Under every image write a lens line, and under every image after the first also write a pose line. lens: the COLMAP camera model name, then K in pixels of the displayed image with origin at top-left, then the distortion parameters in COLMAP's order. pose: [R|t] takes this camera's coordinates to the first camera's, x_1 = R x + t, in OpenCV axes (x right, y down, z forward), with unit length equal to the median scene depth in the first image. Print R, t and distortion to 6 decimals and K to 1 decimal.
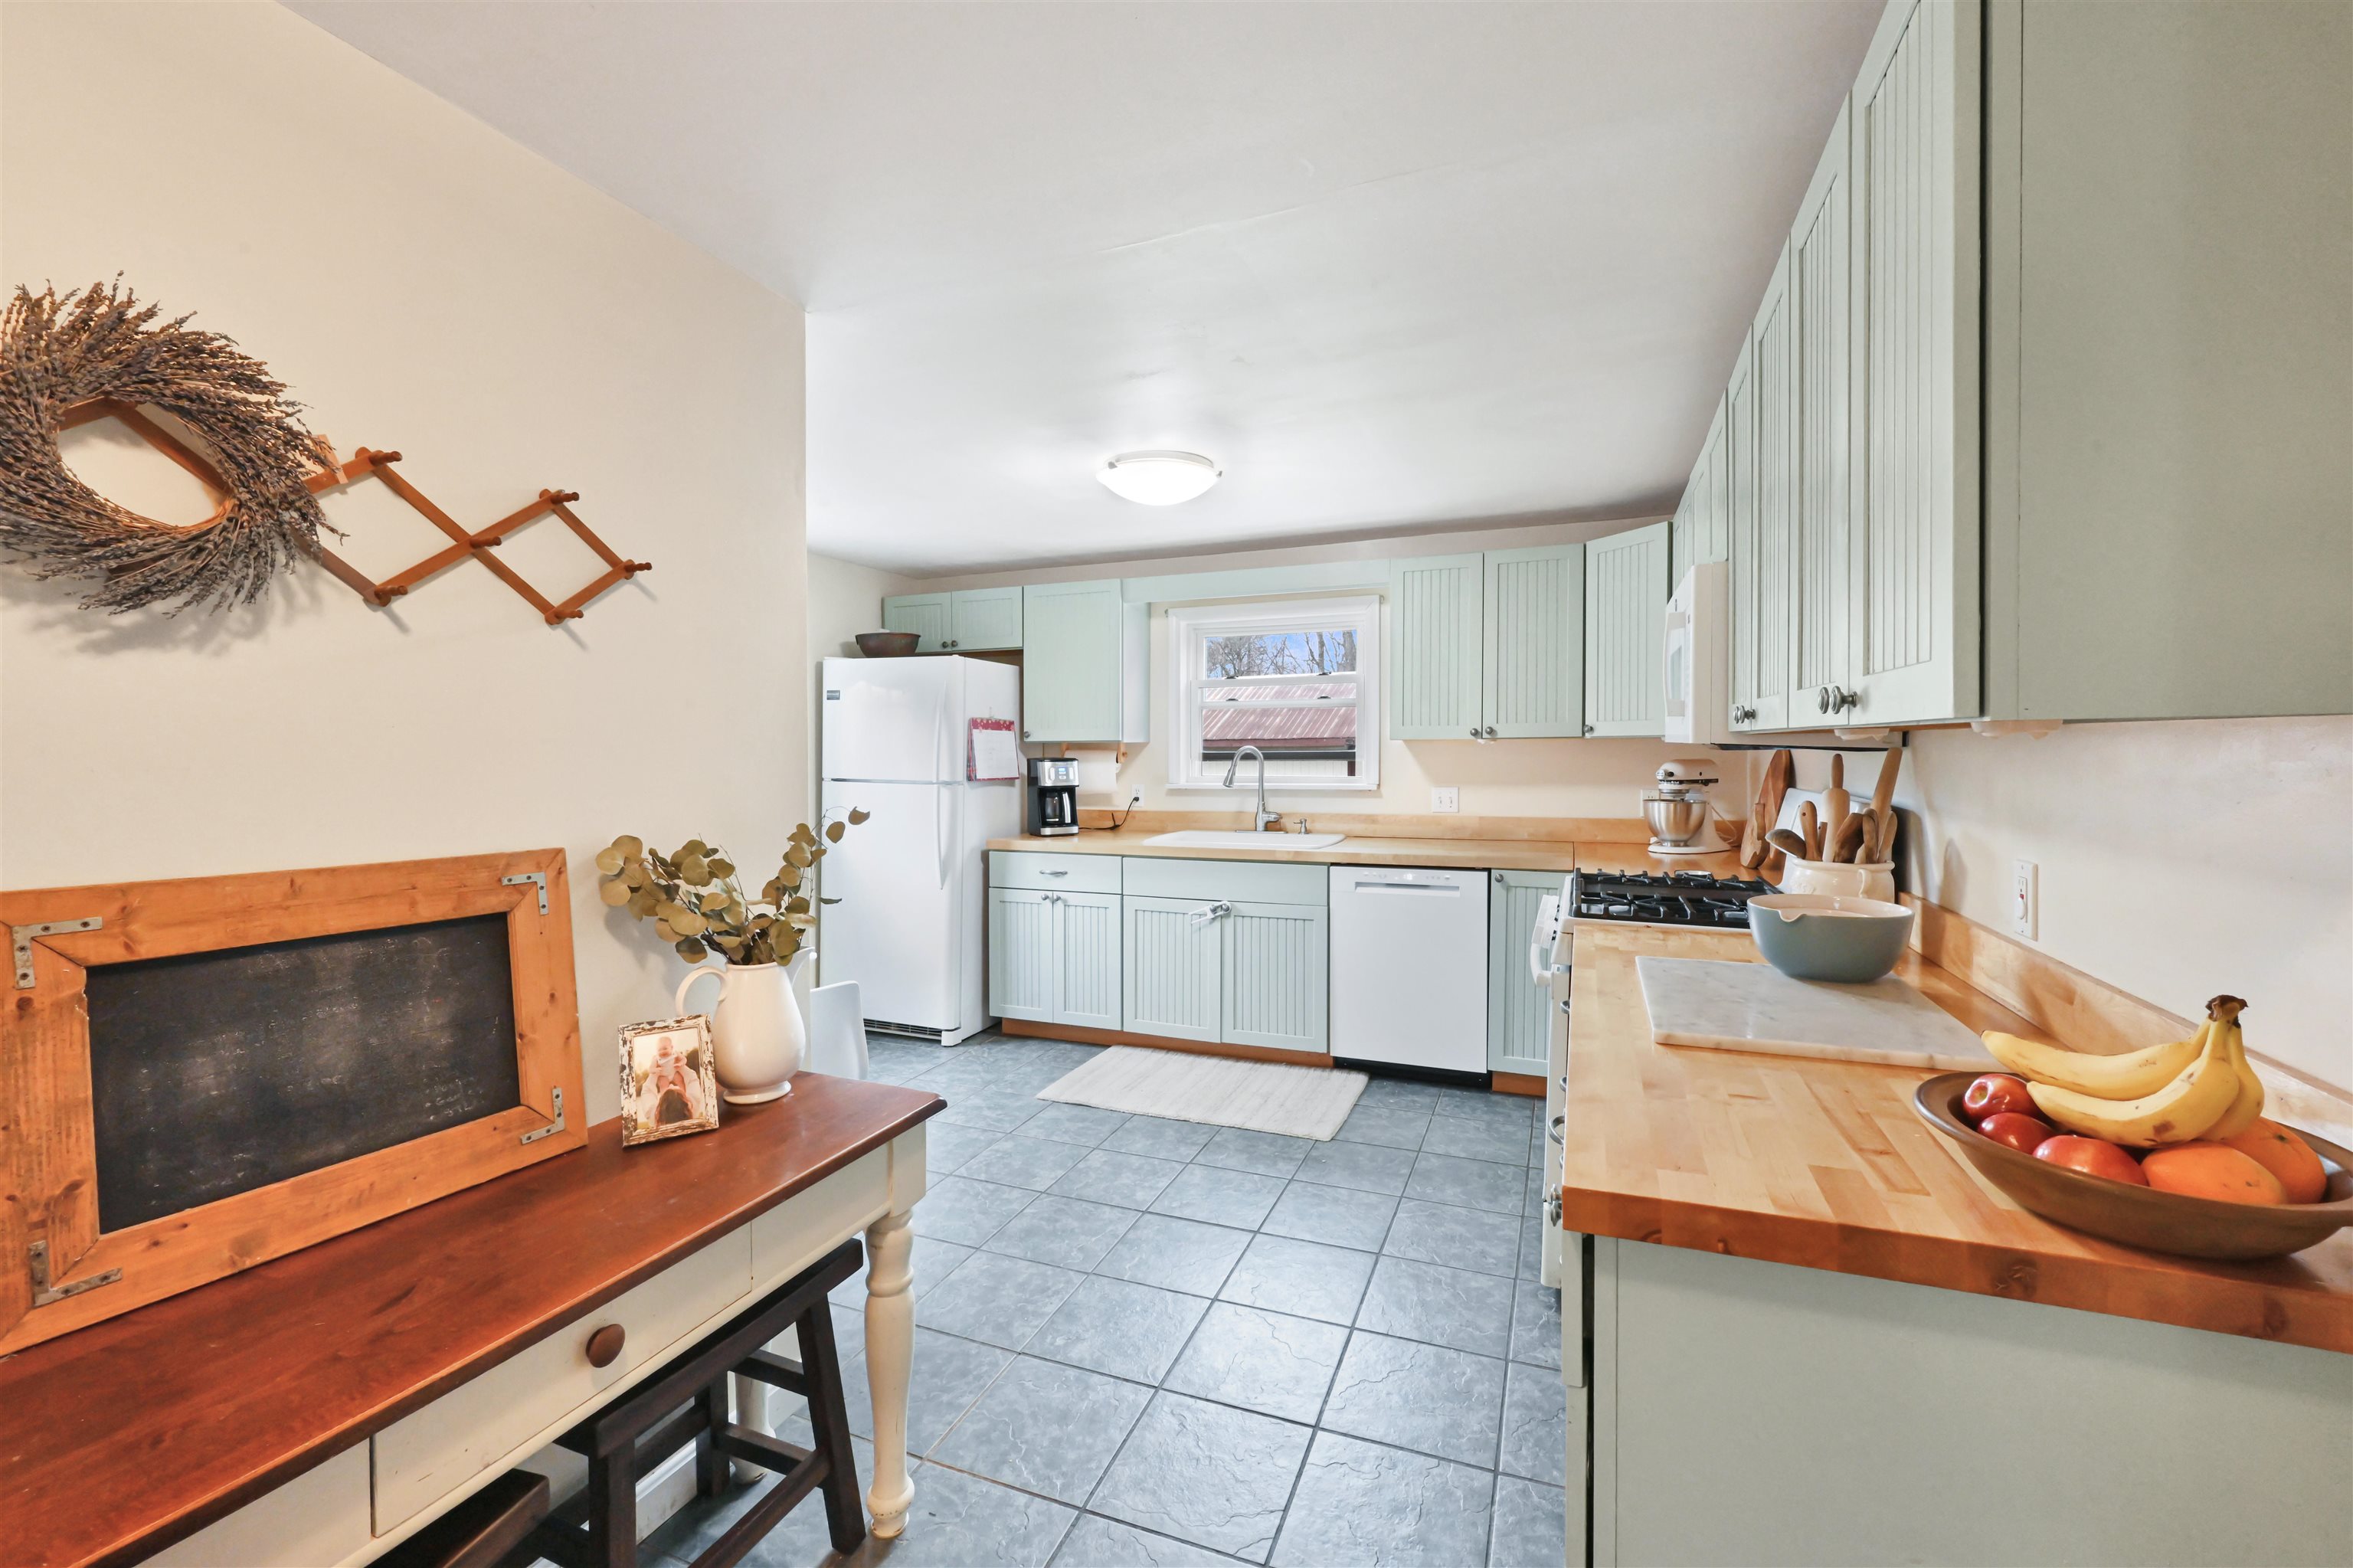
lens RADIAL K [[935.1, 0, 1187.3], [0, 935.1, 776.3], [0, 0, 1]] dist [-0.000479, 0.000117]
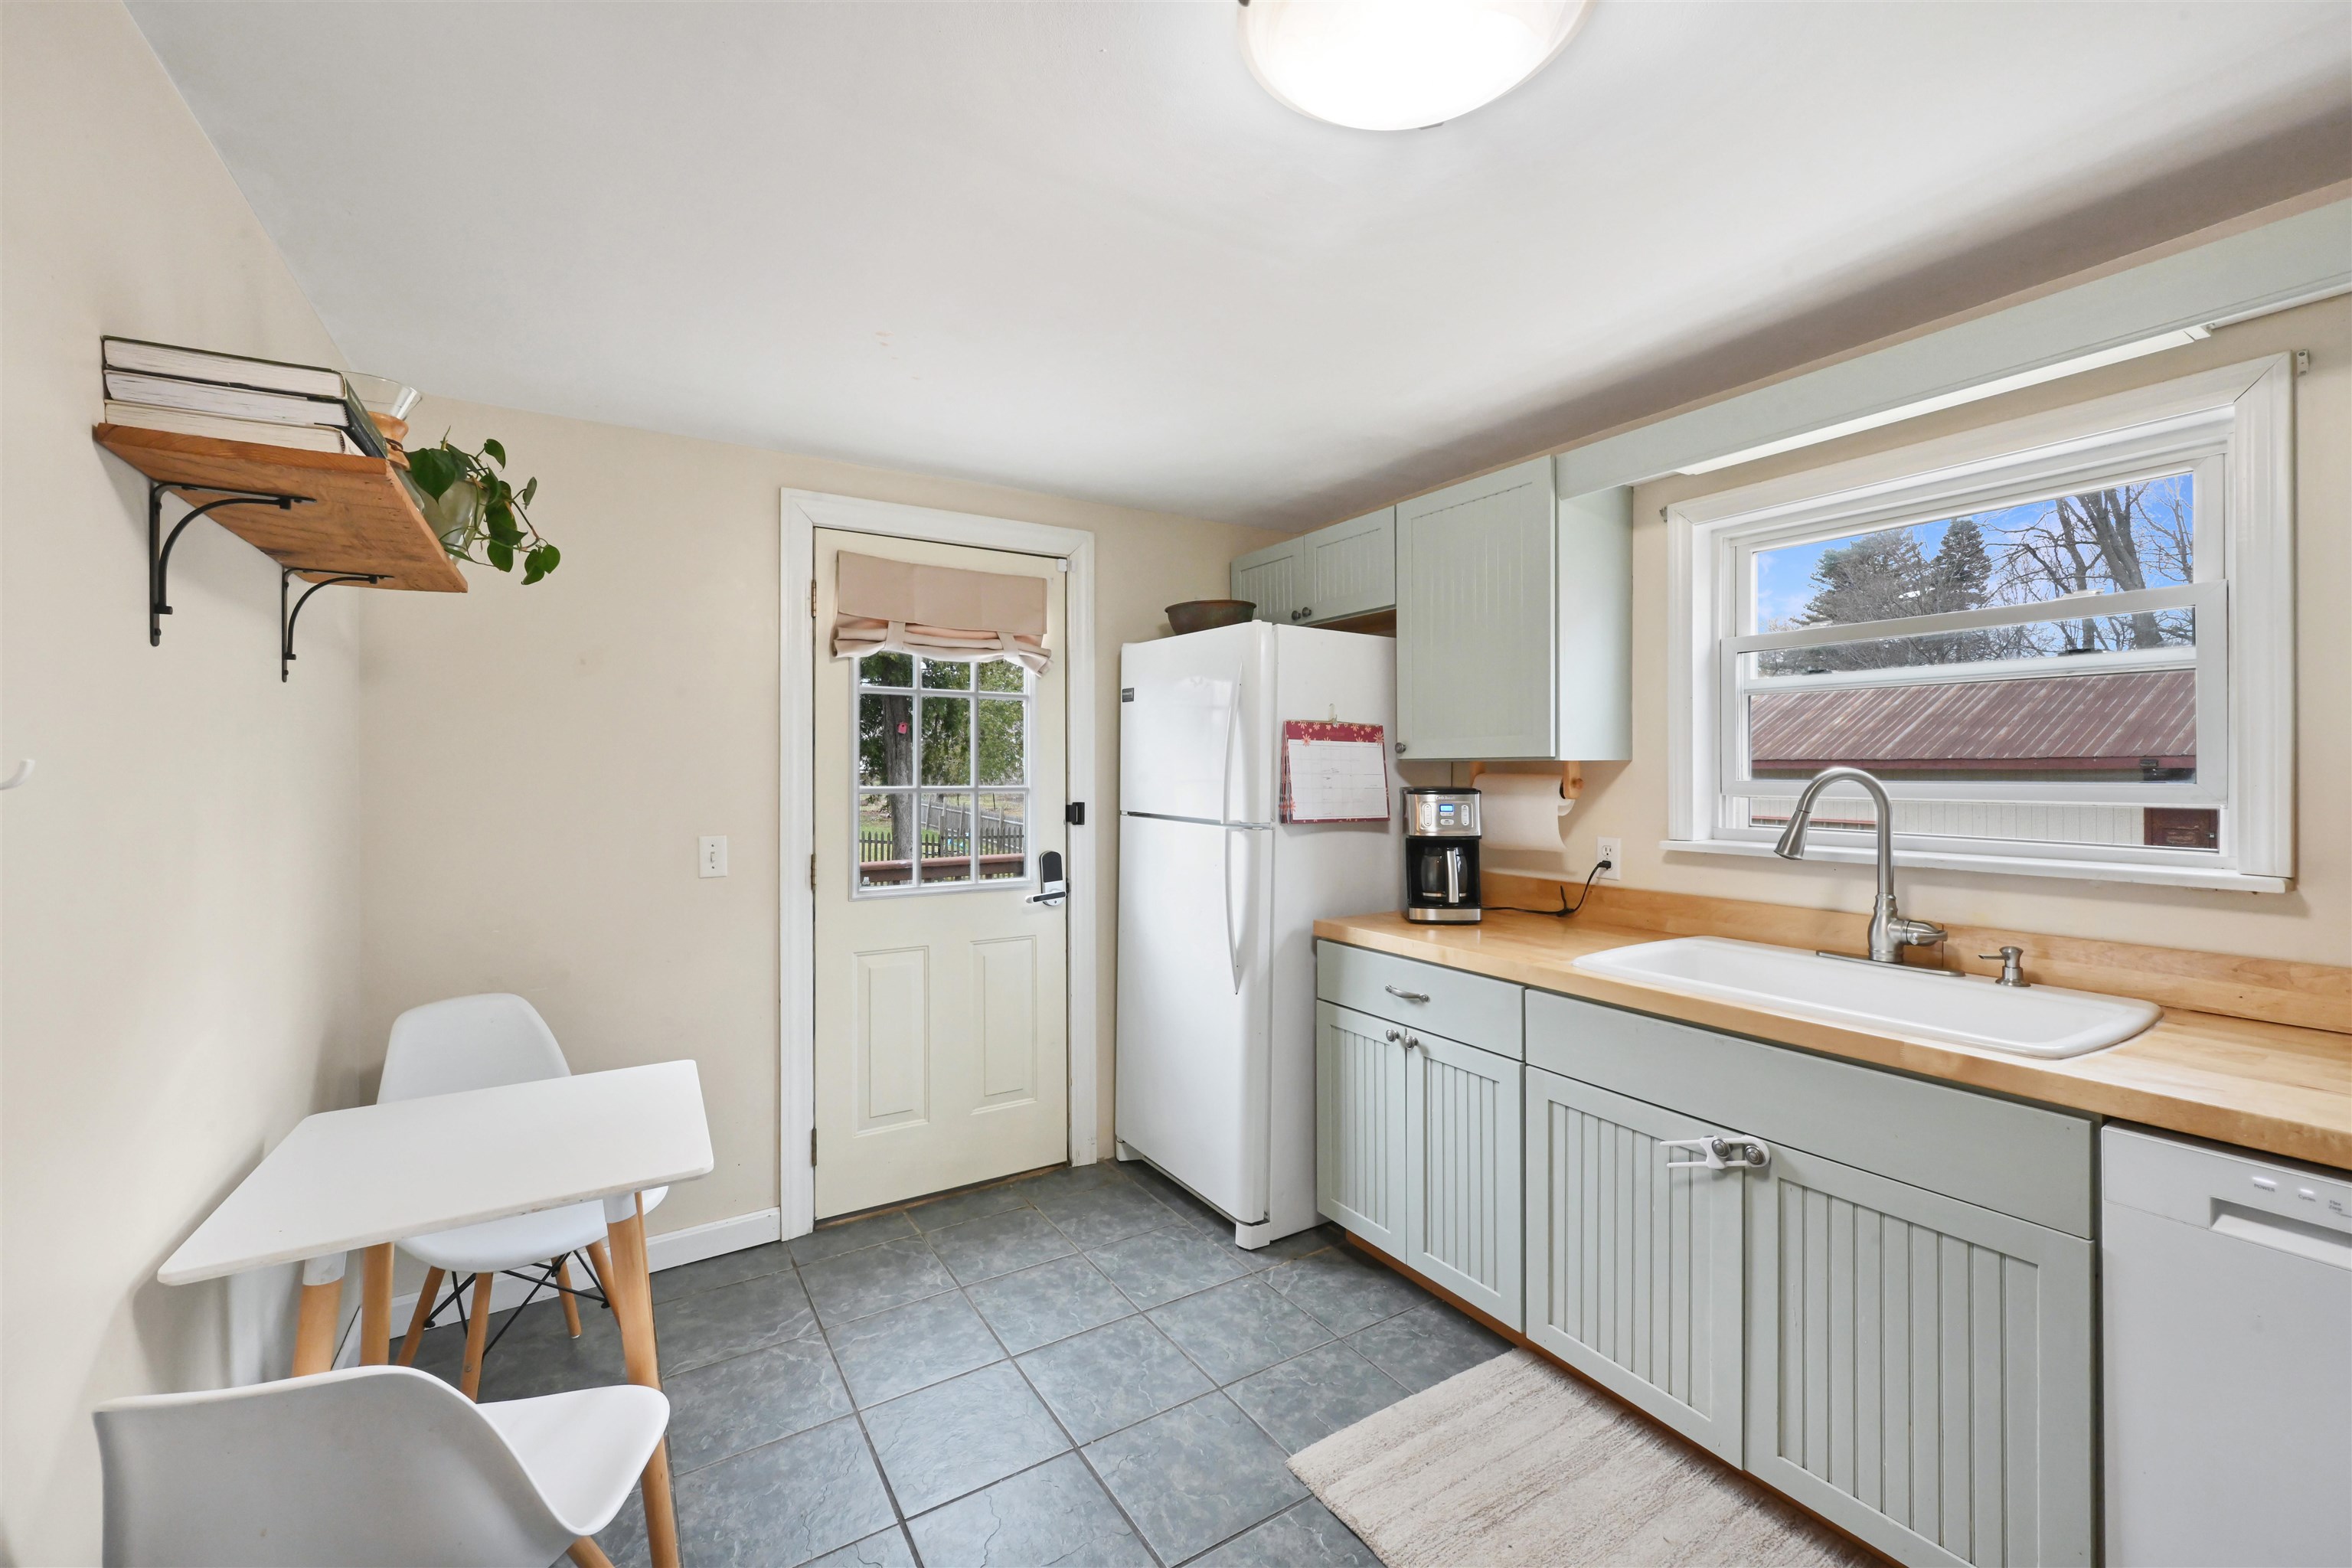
lens RADIAL K [[934.7, 0, 1186.8], [0, 934.7, 776.3], [0, 0, 1]] dist [-0.000479, 0.000117]
pose [[0.816398, 0.010249, -0.577398, 0.071702], [-0.022144, 0.999663, -0.013566, -0.017239], [0.577064, 0.023861, 0.816350, 0.499393]]
